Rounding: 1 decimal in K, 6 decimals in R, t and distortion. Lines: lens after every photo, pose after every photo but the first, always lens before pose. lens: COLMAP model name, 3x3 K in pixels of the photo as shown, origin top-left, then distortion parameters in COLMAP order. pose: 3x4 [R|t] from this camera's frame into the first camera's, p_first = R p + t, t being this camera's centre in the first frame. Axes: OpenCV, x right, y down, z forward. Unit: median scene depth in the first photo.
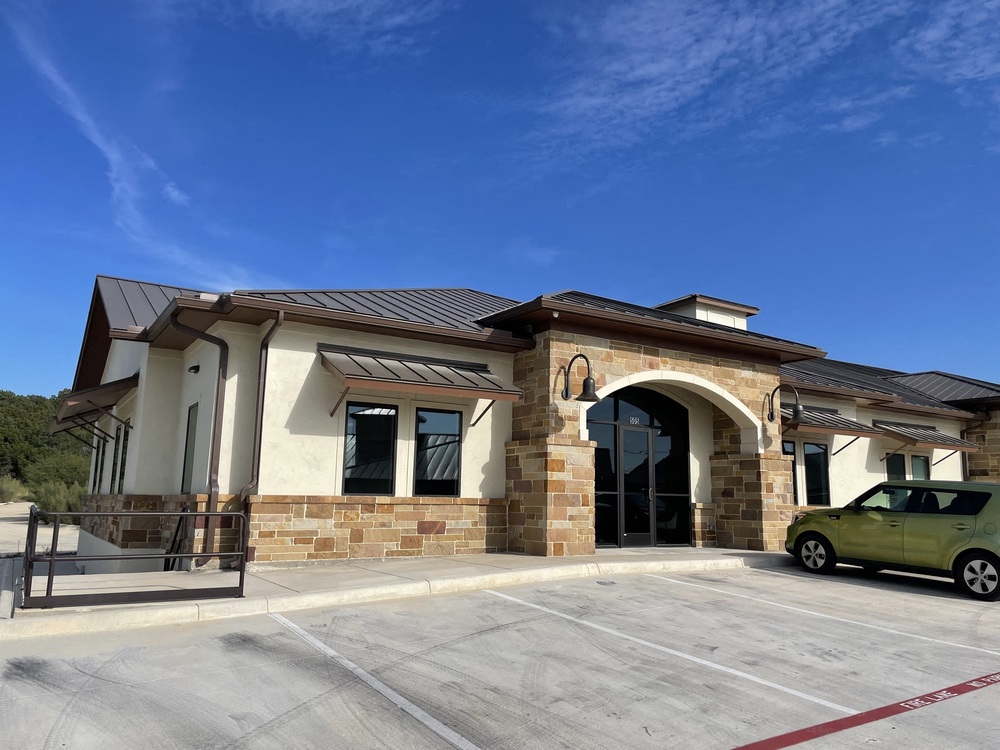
lens RADIAL K [[749.9, 0, 500.0], [0, 749.9, 375.0], [0, 0, 1]] dist [0.079292, -0.096286]
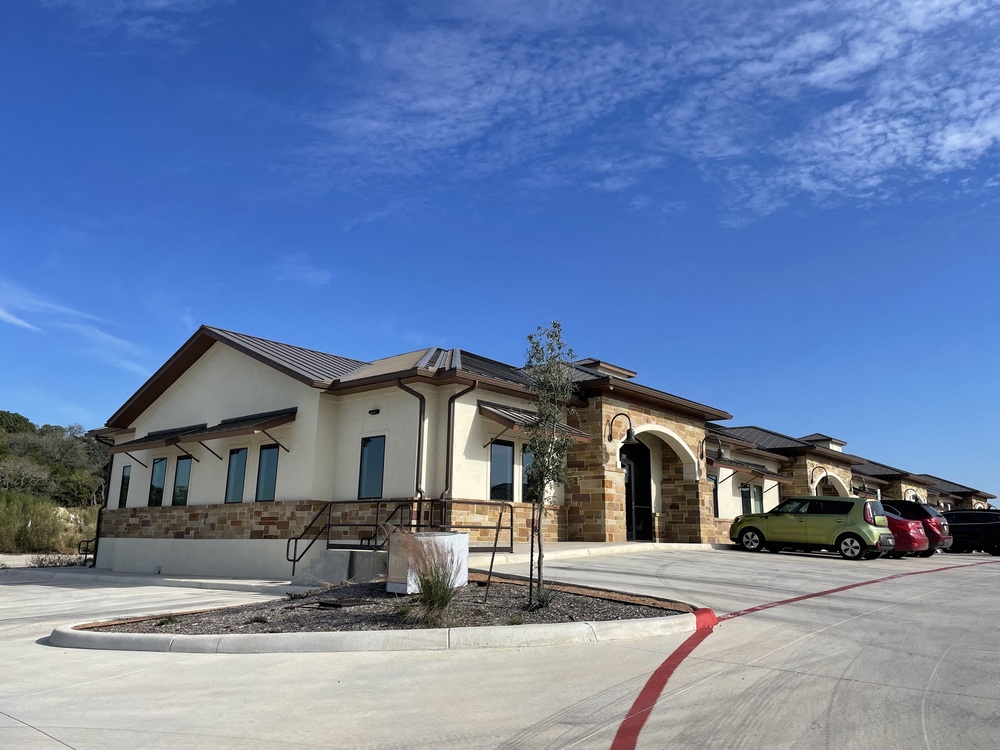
lens RADIAL K [[749.9, 0, 500.0], [0, 749.9, 375.0], [0, 0, 1]] dist [0.079292, -0.096286]
pose [[0.957239, 0.059239, 0.283168, -0.549086], [-0.047038, 0.997656, -0.049701, -0.016208], [-0.285448, 0.034256, 0.957782, -0.406415]]
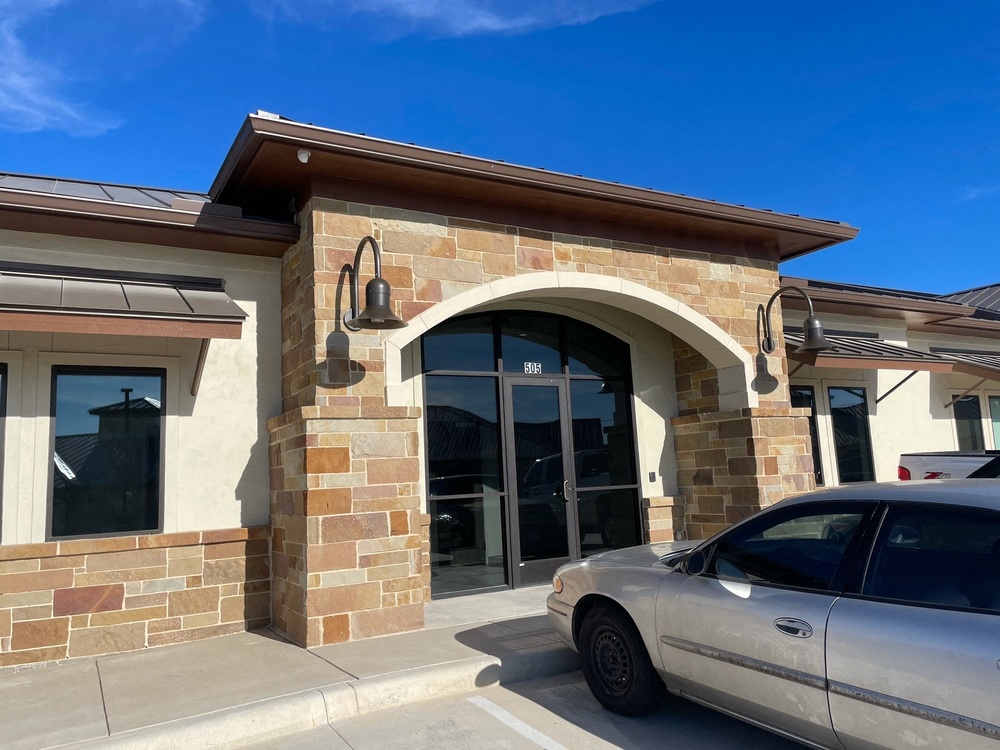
lens RADIAL K [[752.9, 0, 484.9], [0, 752.9, 371.8], [0, 0, 1]] dist [0.074811, -0.102635]
pose [[0.996387, -0.072391, -0.044404, 0.189041], [0.073515, 0.997000, 0.024221, 0.052656], [0.042517, -0.027397, 0.998720, 0.461372]]
